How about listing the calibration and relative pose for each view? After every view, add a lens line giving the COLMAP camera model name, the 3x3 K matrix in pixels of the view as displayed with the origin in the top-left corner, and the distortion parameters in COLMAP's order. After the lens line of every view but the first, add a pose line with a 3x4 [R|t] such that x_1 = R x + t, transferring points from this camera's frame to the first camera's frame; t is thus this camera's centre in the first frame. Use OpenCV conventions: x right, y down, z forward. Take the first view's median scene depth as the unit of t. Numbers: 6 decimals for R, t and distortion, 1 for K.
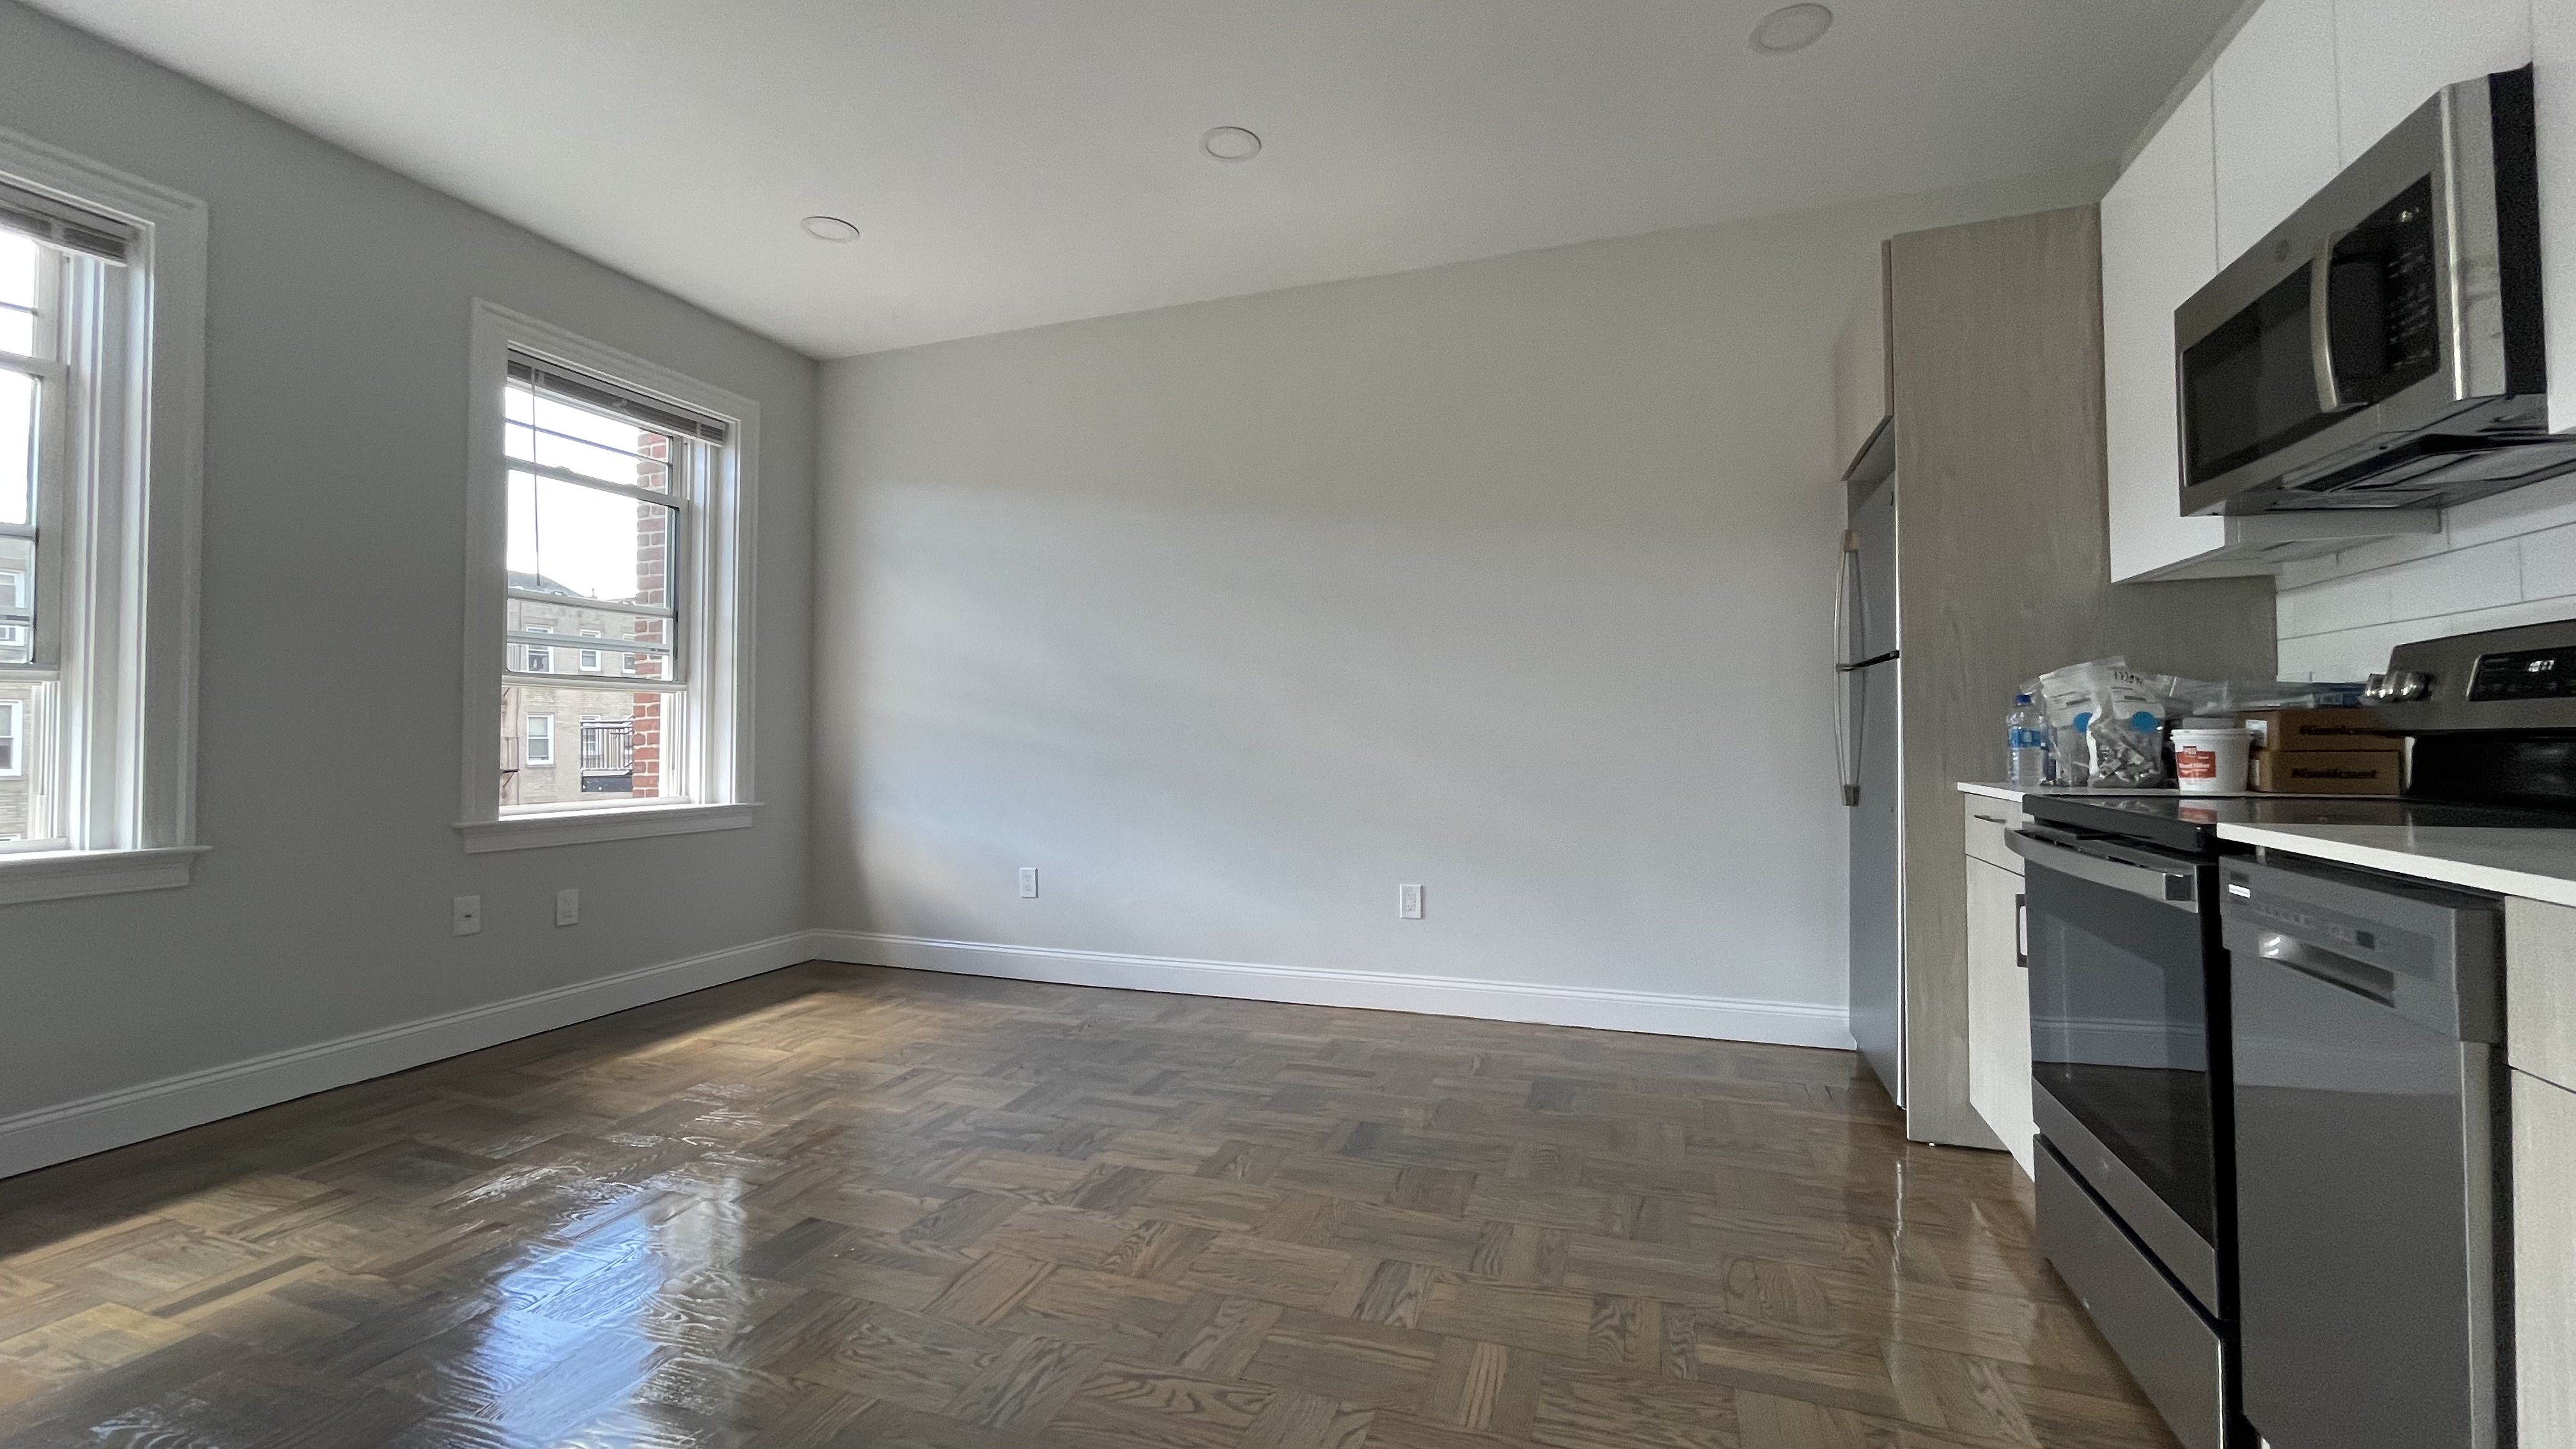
lens RADIAL K [[1054.1, 0, 1281.4], [0, 1054.1, 716.8], [0, 0, 1]] dist [-0.006143, 0.005377]
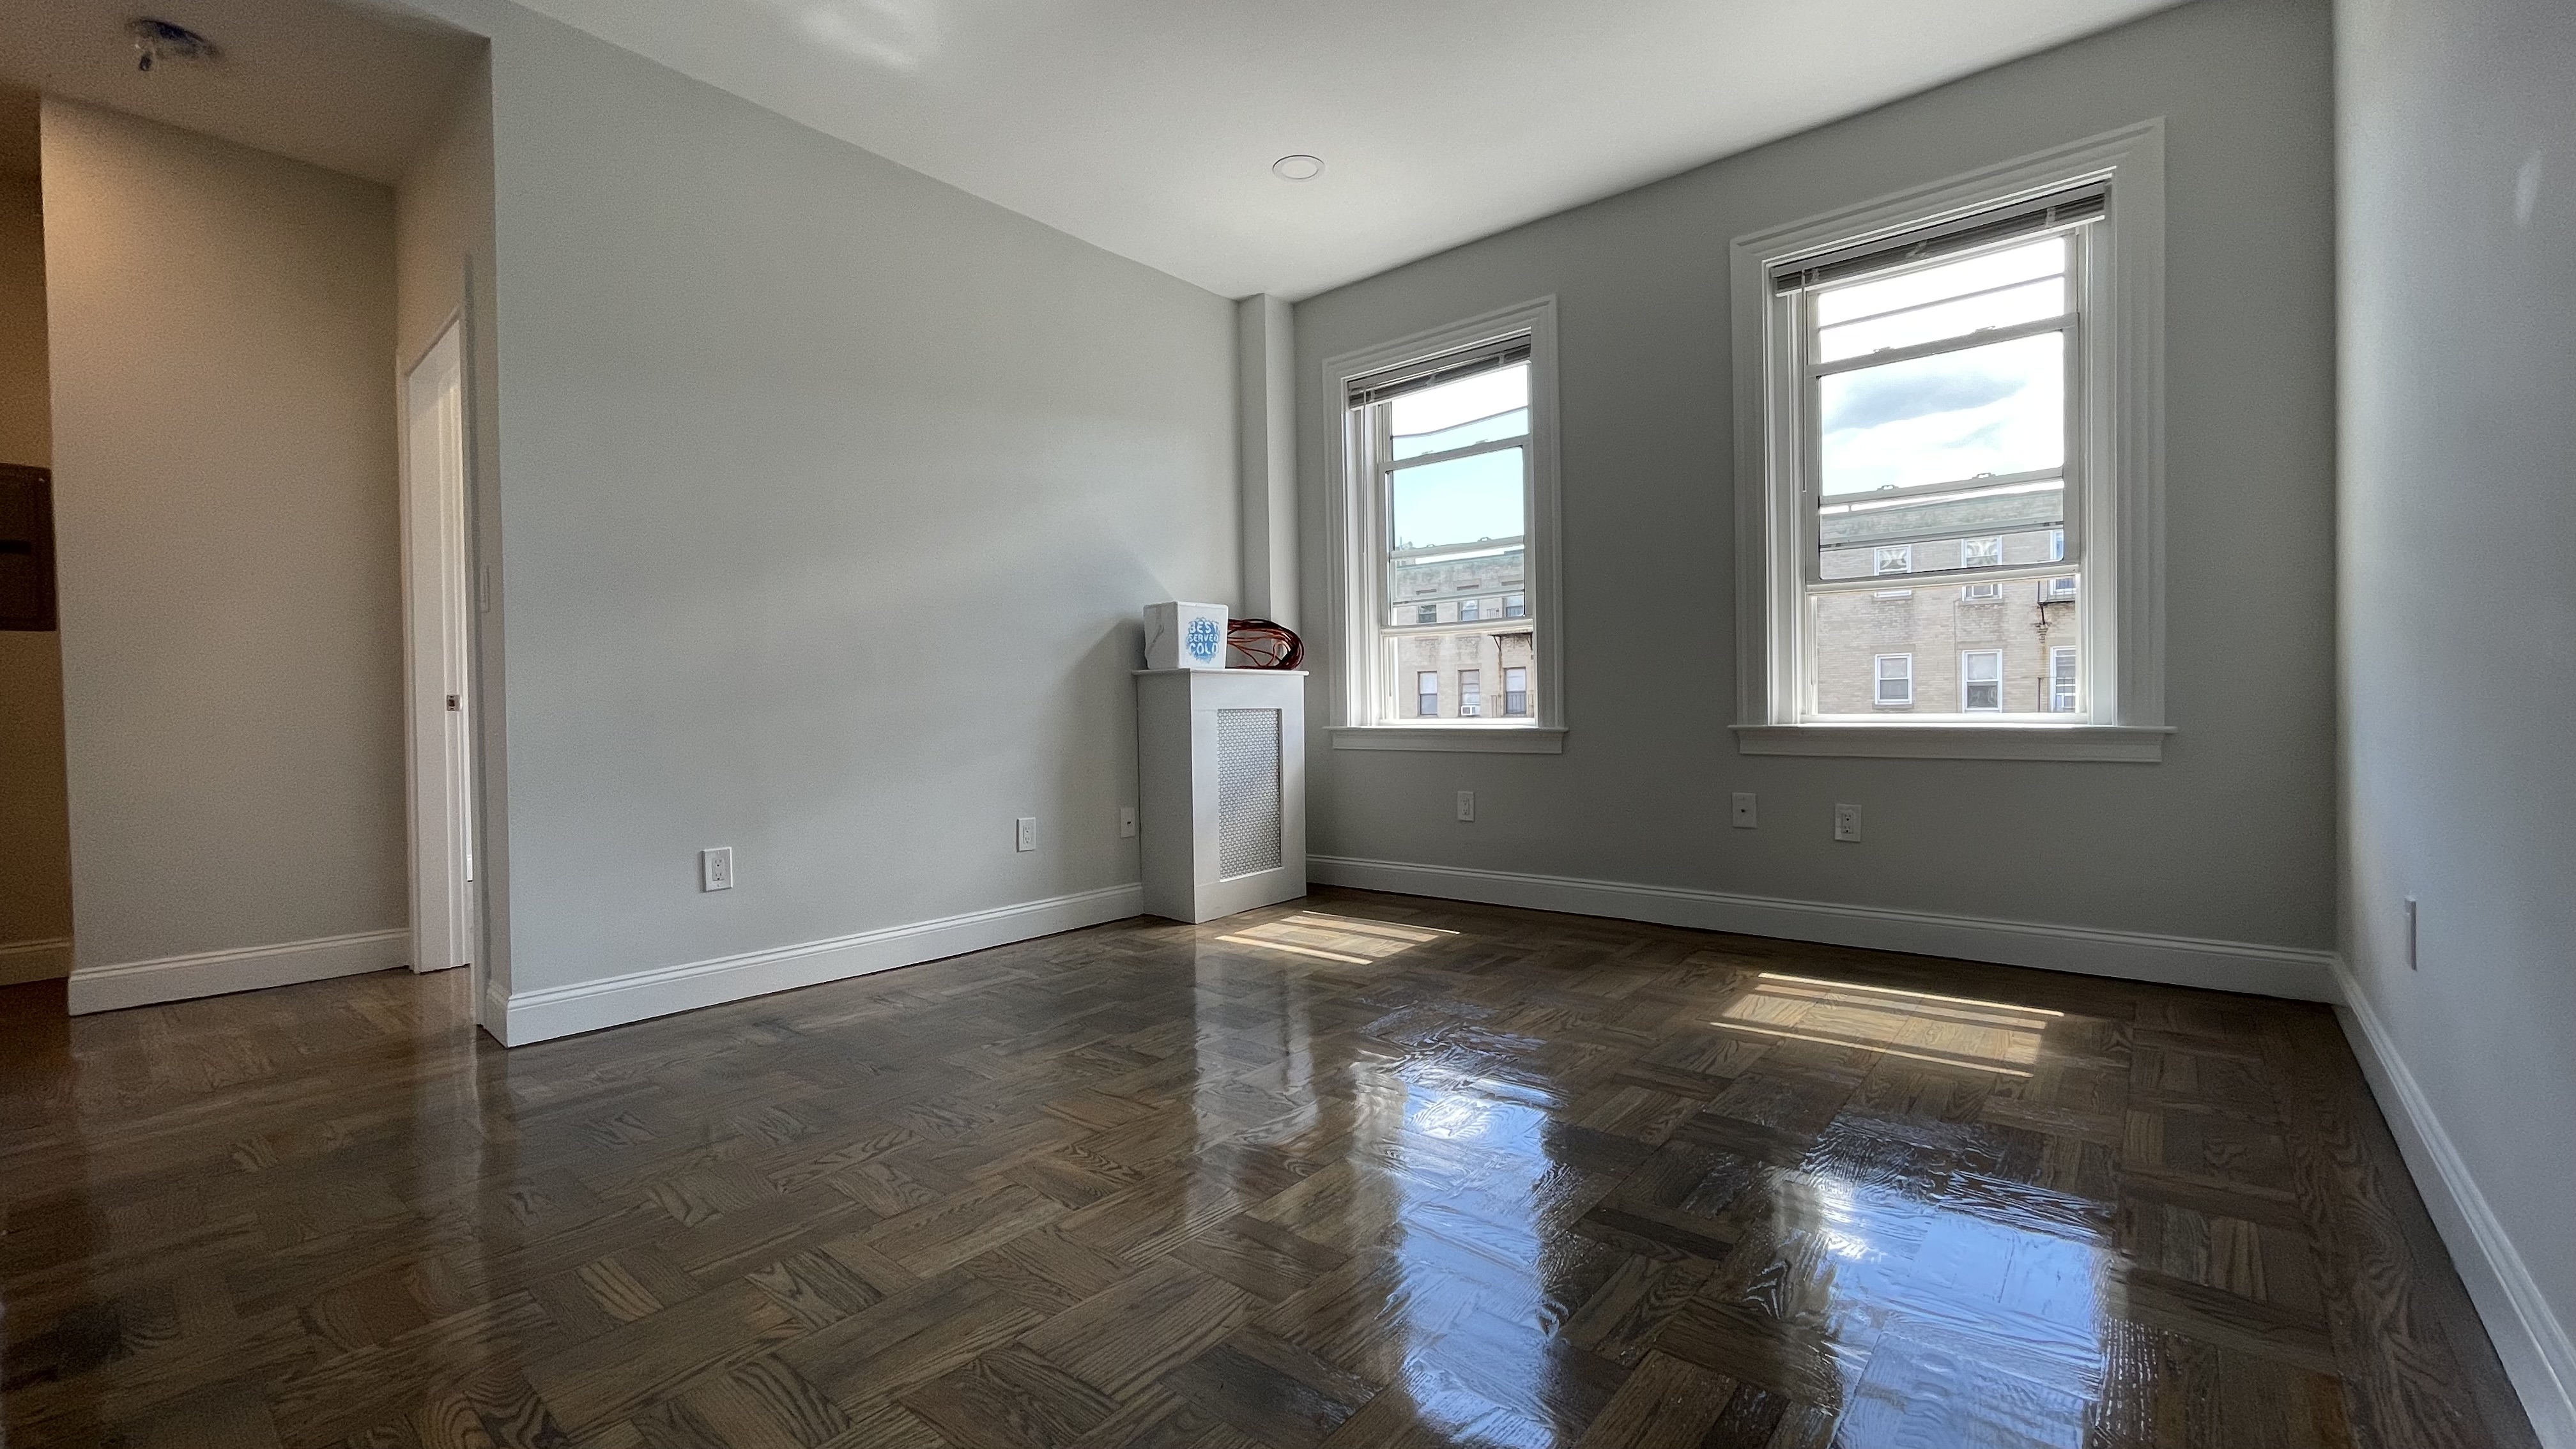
lens RADIAL K [[1063.6, 0, 1288.0], [0, 1063.6, 724.5], [0, 0, 1]] dist [0.000510, 0.000206]
pose [[-0.354532, 0.025317, -0.934701, 0.515327], [0.035041, 0.999291, 0.013775, 0.080981], [0.934387, -0.027869, -0.355168, 1.152648]]
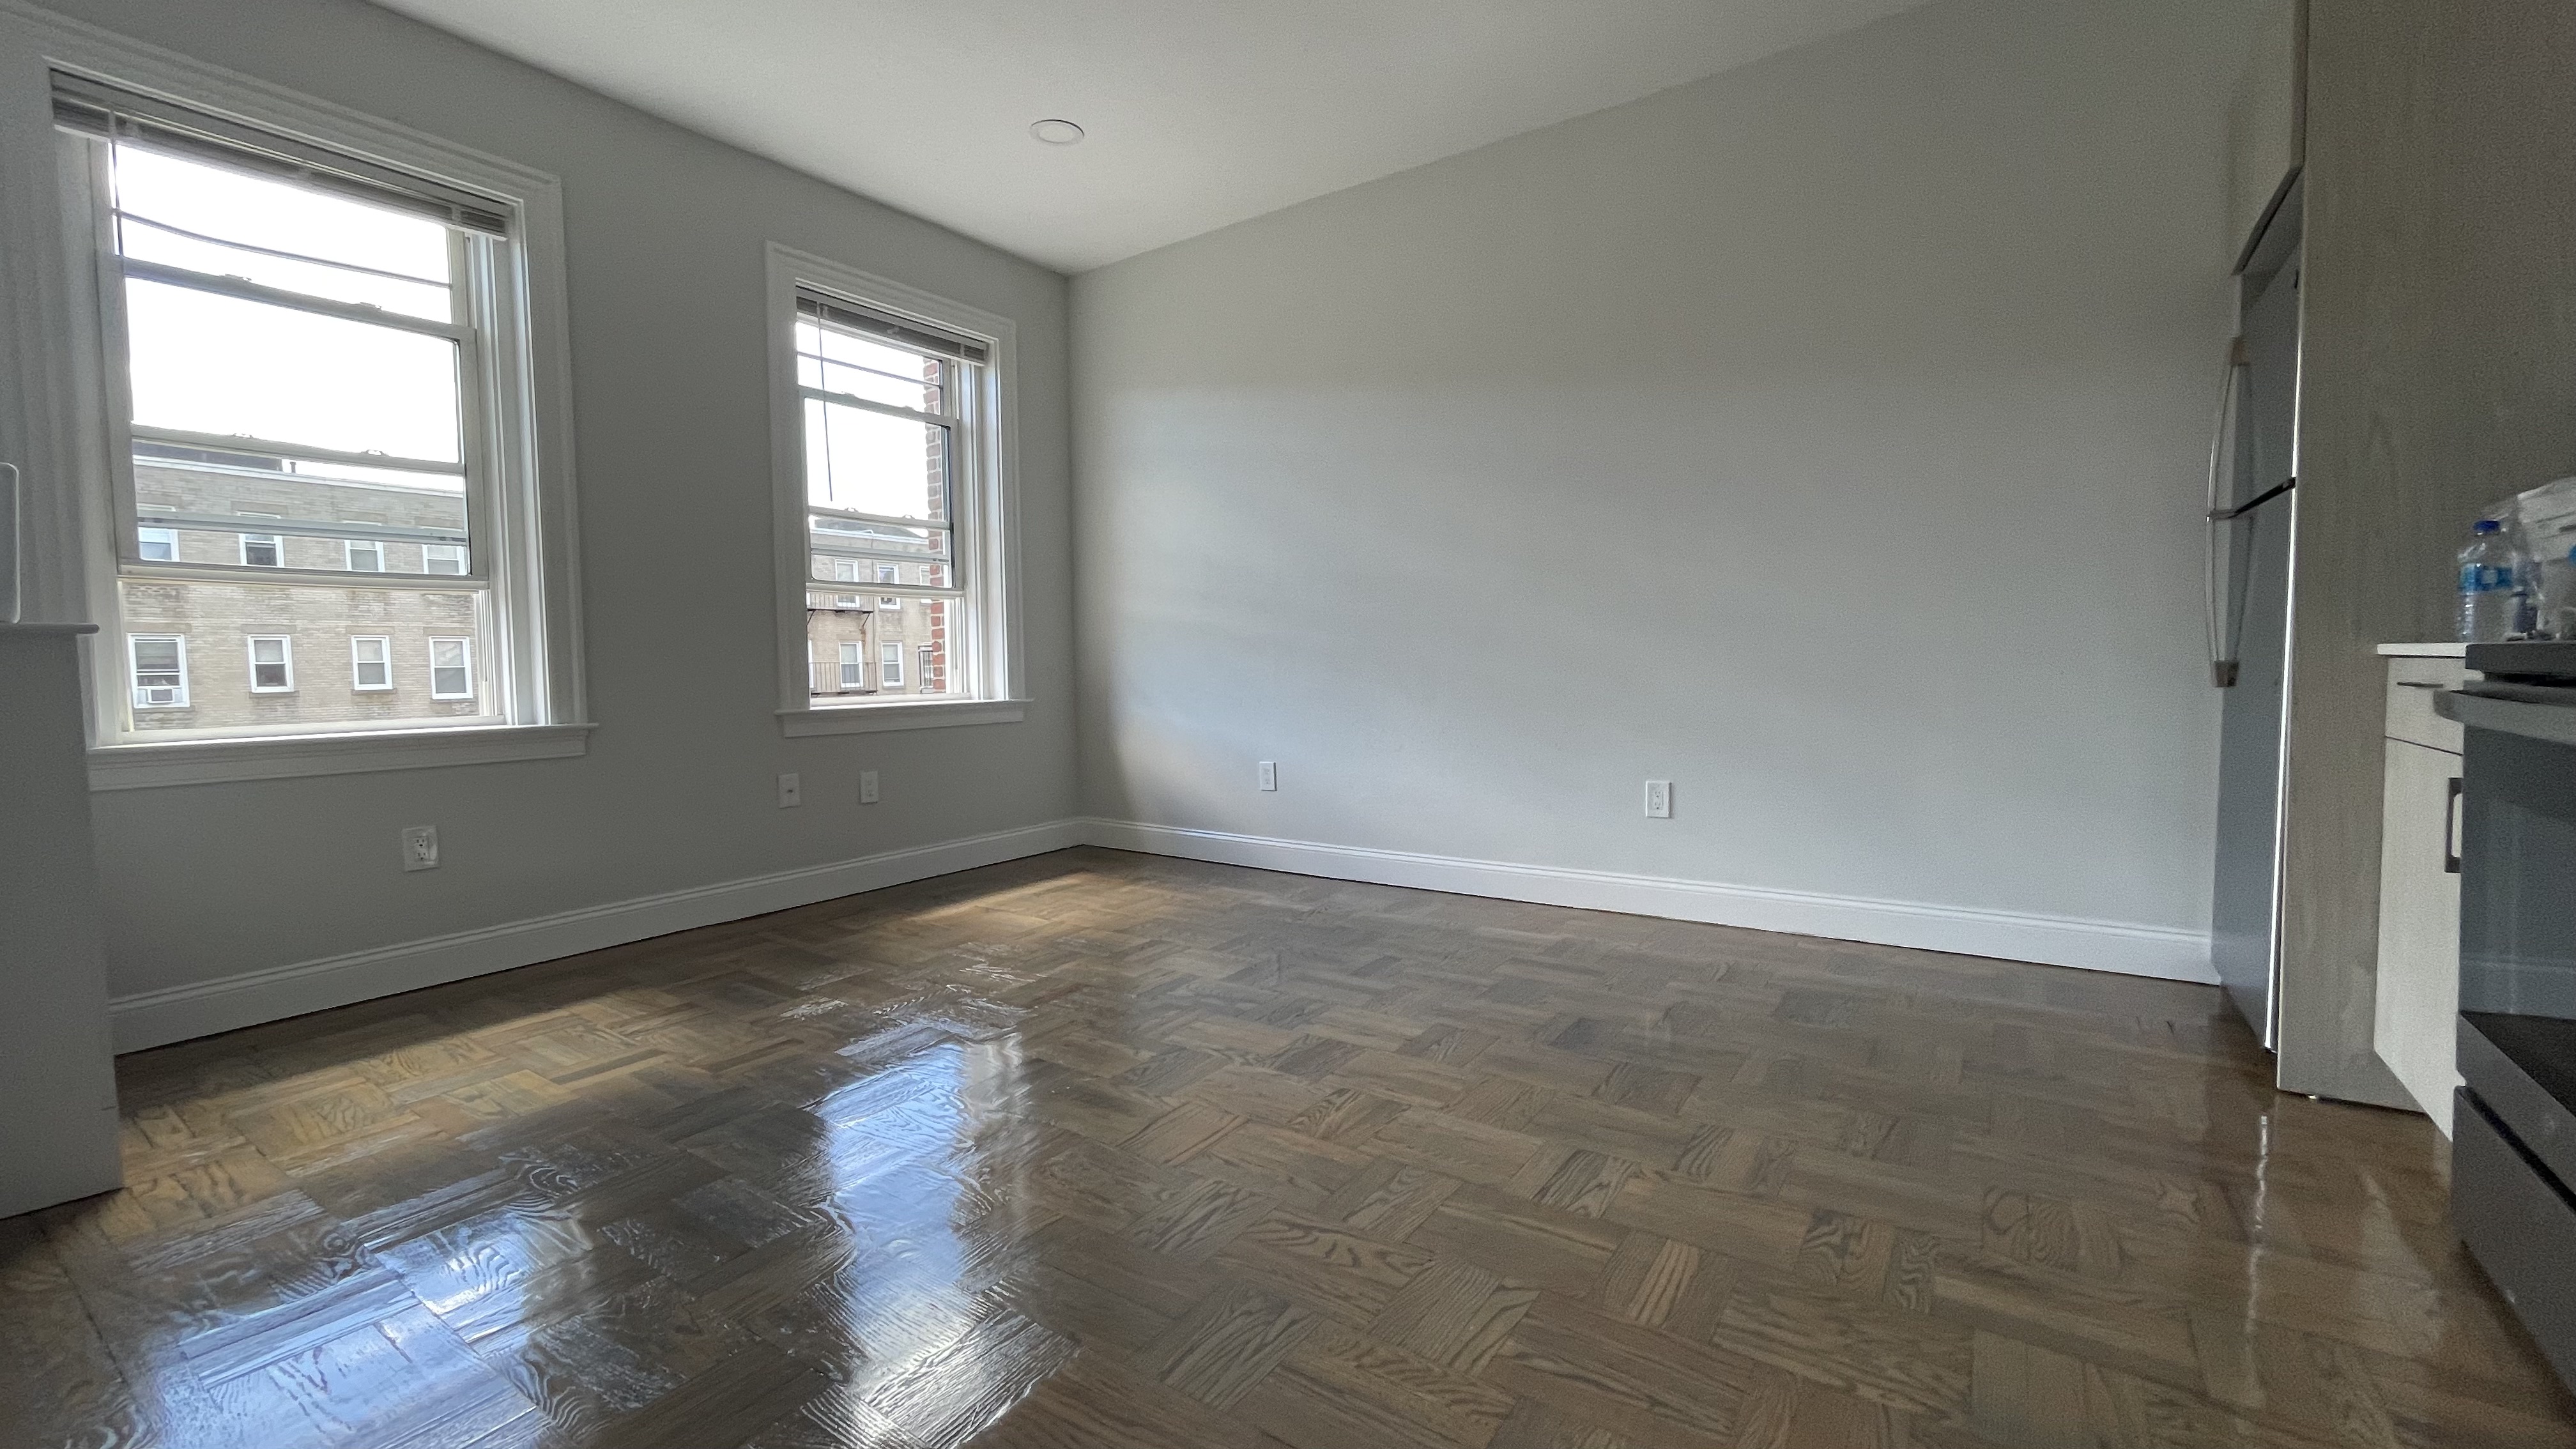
lens RADIAL K [[1049.9, 0, 1281.9], [0, 1049.9, 720.7], [0, 0, 1]] dist [-0.000558, -0.000060]
pose [[0.965072, 0.001951, -0.261976, 0.064090], [0.018821, 0.996872, 0.076760, 0.041146], [0.261306, -0.079009, 0.962017, 0.041567]]
